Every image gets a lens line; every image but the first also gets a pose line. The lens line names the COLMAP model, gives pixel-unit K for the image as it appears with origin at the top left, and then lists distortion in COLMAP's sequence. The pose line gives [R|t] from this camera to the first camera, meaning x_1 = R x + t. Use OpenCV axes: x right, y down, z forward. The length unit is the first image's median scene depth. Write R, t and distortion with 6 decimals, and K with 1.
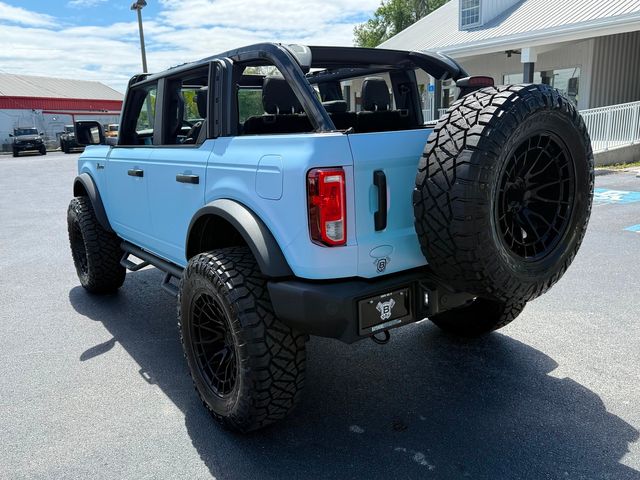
lens RADIAL K [[542.3, 0, 320.0], [0, 542.3, 240.0], [0, 0, 1]] dist [0.010585, 0.009296]
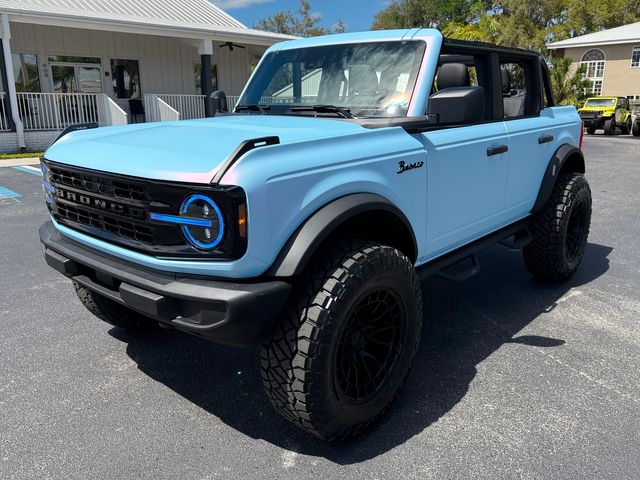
lens RADIAL K [[542.3, 0, 320.0], [0, 542.3, 240.0], [0, 0, 1]] dist [0.010585, 0.009296]
pose [[-0.223807, -0.214390, 0.950761, -1.555529], [0.214228, 0.940829, 0.262579, -0.378496], [-0.950798, 0.262446, -0.164636, 1.946086]]
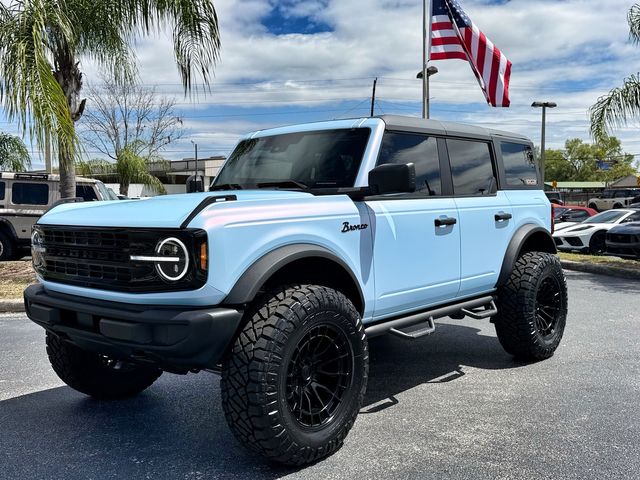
lens RADIAL K [[646.2, 0, 320.0], [0, 646.2, 240.0], [0, 0, 1]] dist [0.184812, -0.416799]
pose [[-0.218506, -0.013558, 0.975741, -1.939054], [0.224652, 0.972347, 0.063820, -0.290804], [-0.949624, 0.233148, -0.209418, 1.955560]]
